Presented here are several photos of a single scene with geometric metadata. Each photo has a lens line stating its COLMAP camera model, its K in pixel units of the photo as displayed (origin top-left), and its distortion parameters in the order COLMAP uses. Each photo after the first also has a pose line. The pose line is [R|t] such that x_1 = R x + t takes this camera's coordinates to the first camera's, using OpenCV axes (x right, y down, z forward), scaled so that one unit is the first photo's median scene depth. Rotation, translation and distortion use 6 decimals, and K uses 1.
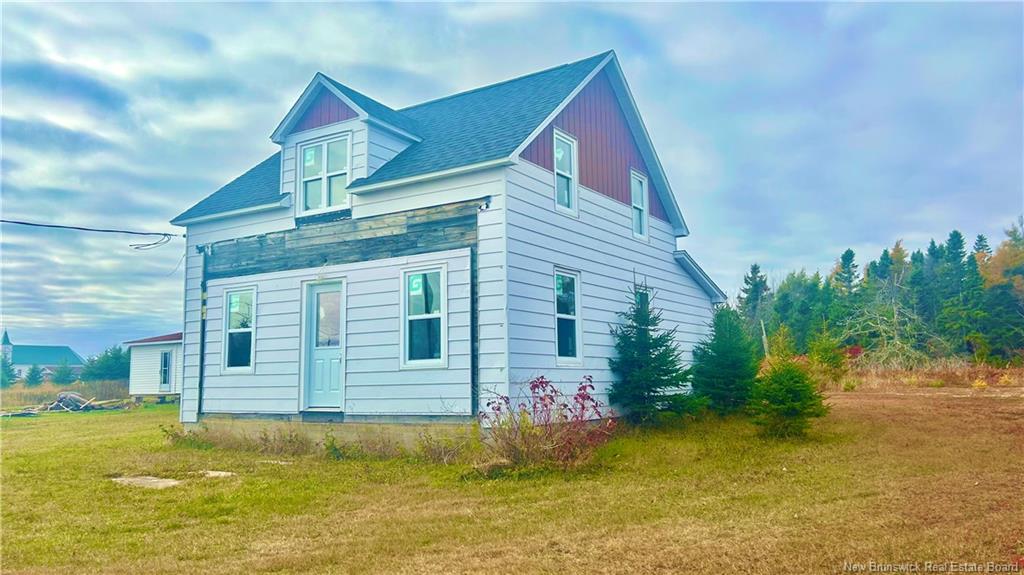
lens RADIAL K [[813.4, 0, 512.0], [0, 813.4, 287.5], [0, 0, 1]] dist [-0.051117, -0.002485]
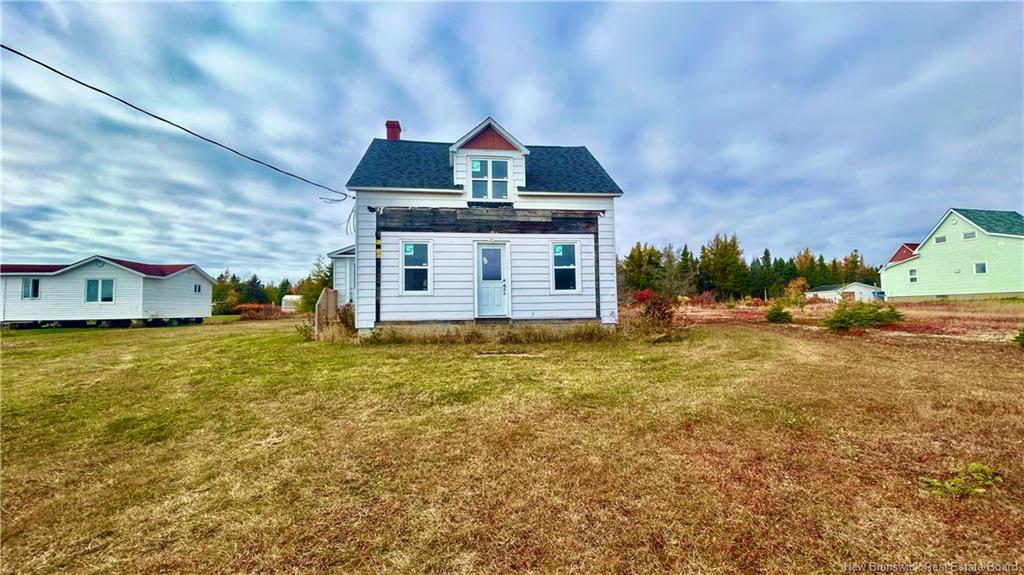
lens RADIAL K [[426.7, 0, 512.0], [0, 426.7, 287.5], [0, 0, 1]] dist [0.000334, -0.000029]
pose [[0.773518, 0.037477, 0.632665, -0.761374], [-0.076140, 0.996515, 0.034061, 0.053347], [-0.629184, -0.074517, 0.773676, 0.271240]]
